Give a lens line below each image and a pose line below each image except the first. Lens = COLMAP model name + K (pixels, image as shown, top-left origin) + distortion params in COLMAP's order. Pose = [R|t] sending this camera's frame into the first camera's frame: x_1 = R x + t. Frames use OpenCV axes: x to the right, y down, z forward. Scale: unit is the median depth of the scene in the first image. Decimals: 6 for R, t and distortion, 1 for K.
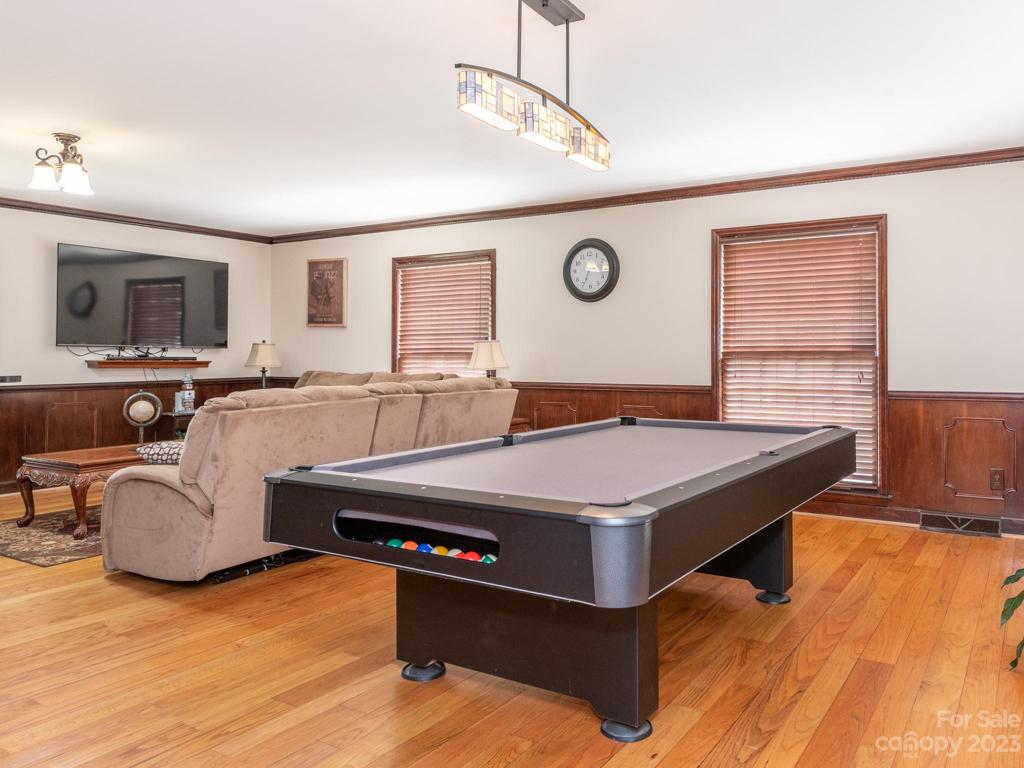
lens RADIAL K [[799.3, 0, 617.0], [0, 799.3, 352.0], [0, 0, 1]] dist [-0.008739, -0.033799]
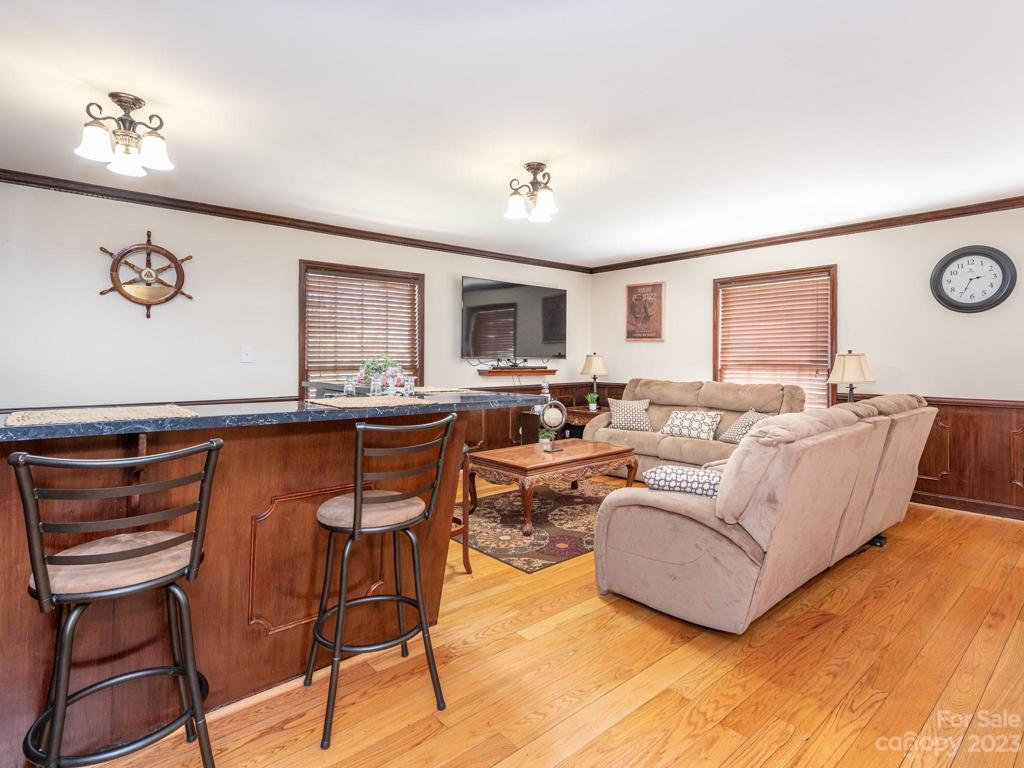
lens RADIAL K [[528.1, 0, 488.6], [0, 528.1, 354.0], [0, 0, 1]] dist [0.022117, -0.000578]
pose [[0.941023, 0.001077, -0.338342, -0.524793], [-0.001104, 0.999999, 0.000113, -0.019795], [0.338342, 0.000267, 0.941023, 0.307443]]
